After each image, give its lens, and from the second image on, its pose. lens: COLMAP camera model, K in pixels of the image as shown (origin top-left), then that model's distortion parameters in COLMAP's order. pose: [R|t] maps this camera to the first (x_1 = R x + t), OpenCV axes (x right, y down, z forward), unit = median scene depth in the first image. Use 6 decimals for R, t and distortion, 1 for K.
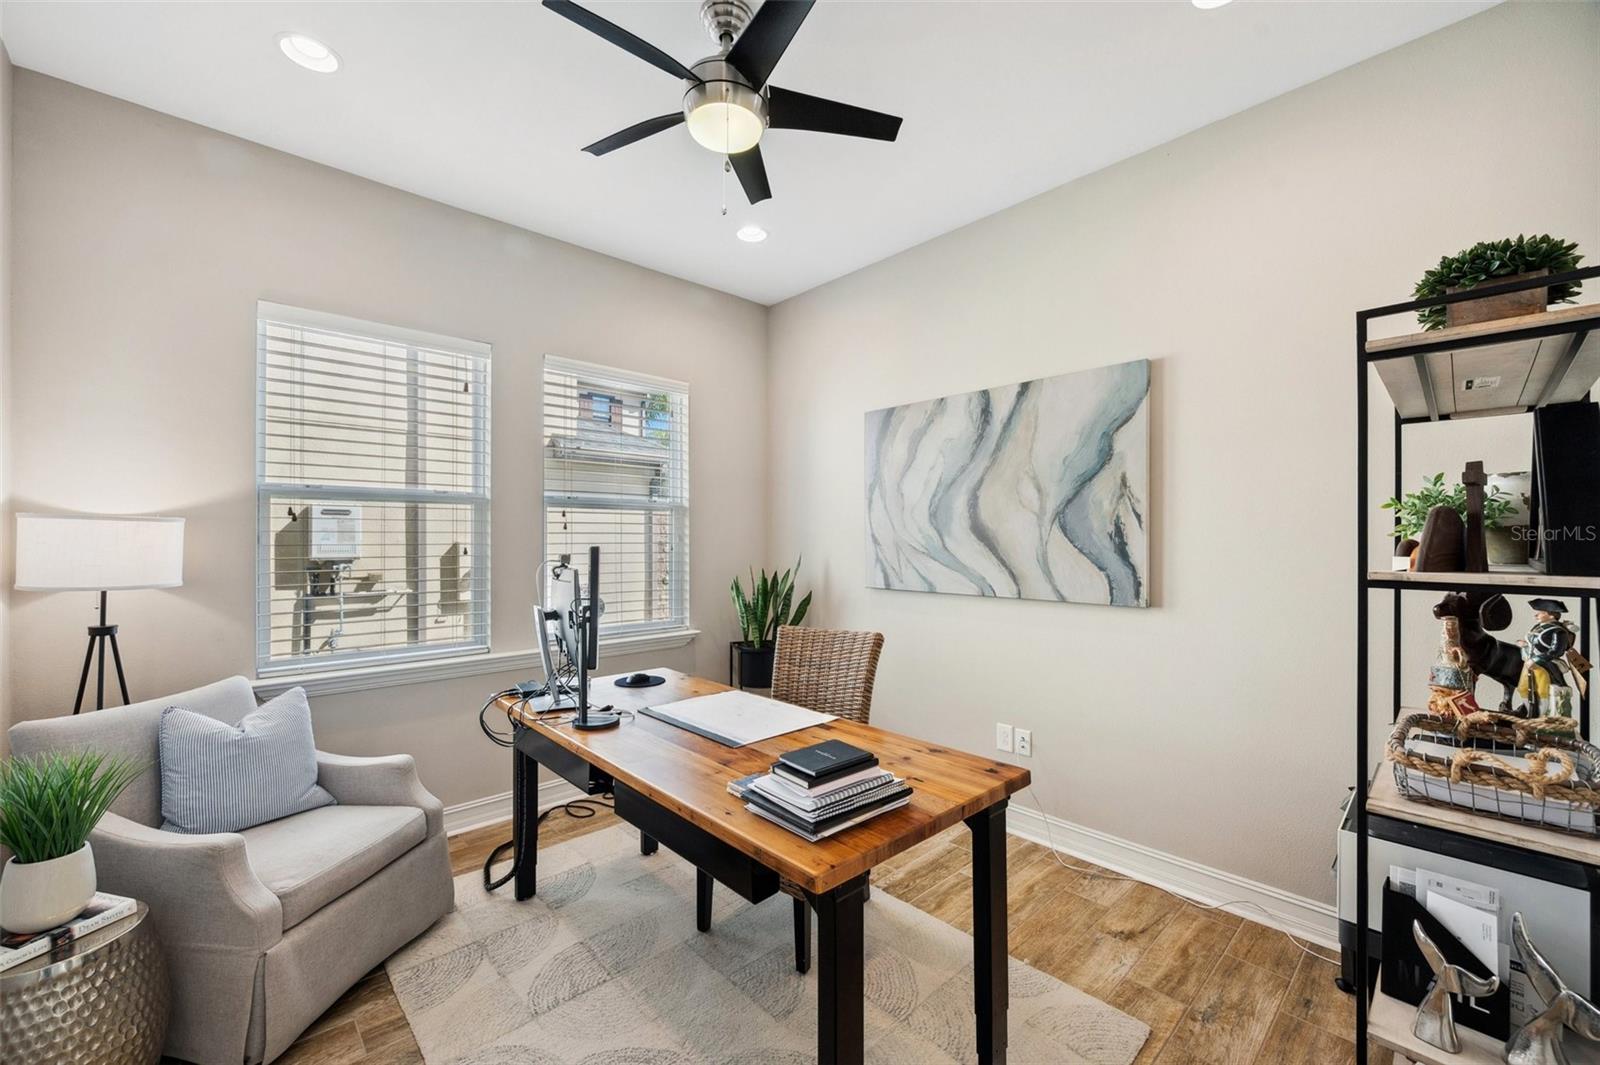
lens RADIAL K [[639.7, 0, 806.5], [0, 639.7, 536.0], [0, 0, 1]] dist [-0.000382, -0.000417]
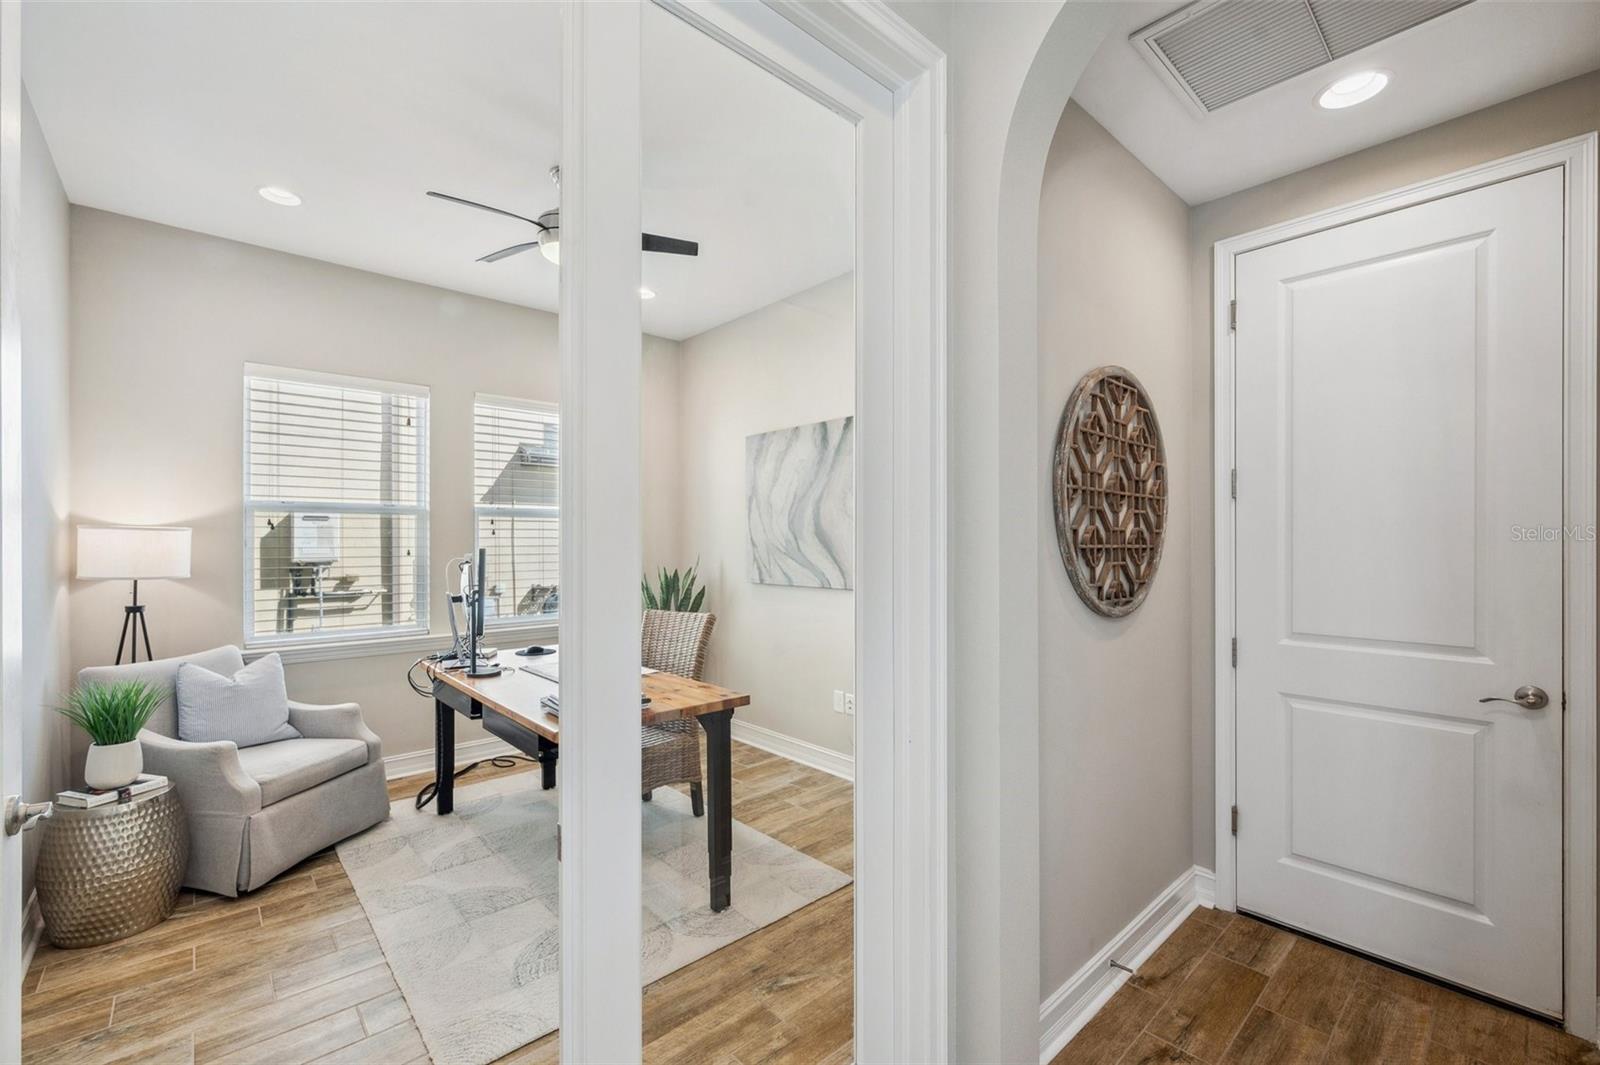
lens RADIAL K [[675.2, 0, 808.2], [0, 675.2, 537.8], [0, 0, 1]] dist [0.002204, -0.001034]
pose [[0.999895, -0.002356, -0.014308, 0.330906], [0.002357, 0.999997, 0.000078, -0.004187], [0.014308, -0.000112, 0.999898, -0.385574]]
